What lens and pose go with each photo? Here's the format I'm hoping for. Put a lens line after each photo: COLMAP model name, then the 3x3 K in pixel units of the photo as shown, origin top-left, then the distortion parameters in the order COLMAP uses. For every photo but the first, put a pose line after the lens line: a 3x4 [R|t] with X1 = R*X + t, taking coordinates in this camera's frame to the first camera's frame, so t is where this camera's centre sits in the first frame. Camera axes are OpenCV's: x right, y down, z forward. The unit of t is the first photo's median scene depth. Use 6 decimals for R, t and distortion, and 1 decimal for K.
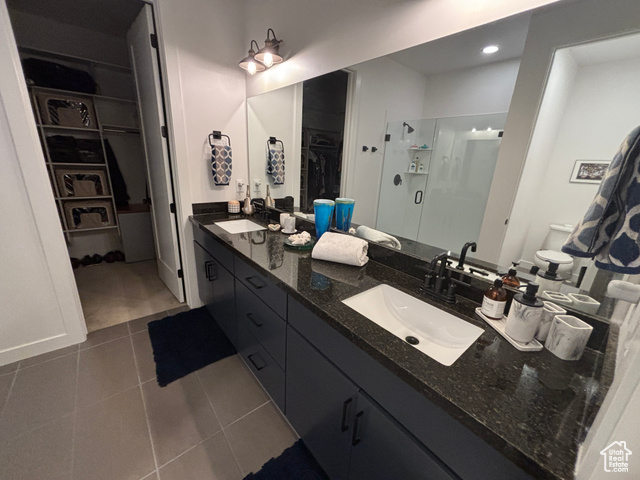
lens RADIAL K [[259.7, 0, 318.4], [0, 259.7, 238.2], [0, 0, 1]] dist [0.001082, 0.000156]
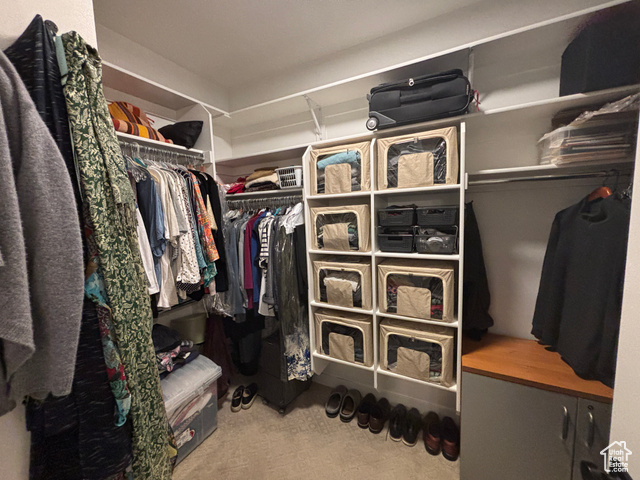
lens RADIAL K [[259.7, 0, 318.4], [0, 259.7, 238.2], [0, 0, 1]] dist [0.001082, 0.000156]
pose [[0.373679, 0.017763, -0.927388, -0.491130], [-0.223261, 0.972145, -0.071339, -0.228305], [0.900288, 0.233708, 0.367236, 0.607533]]
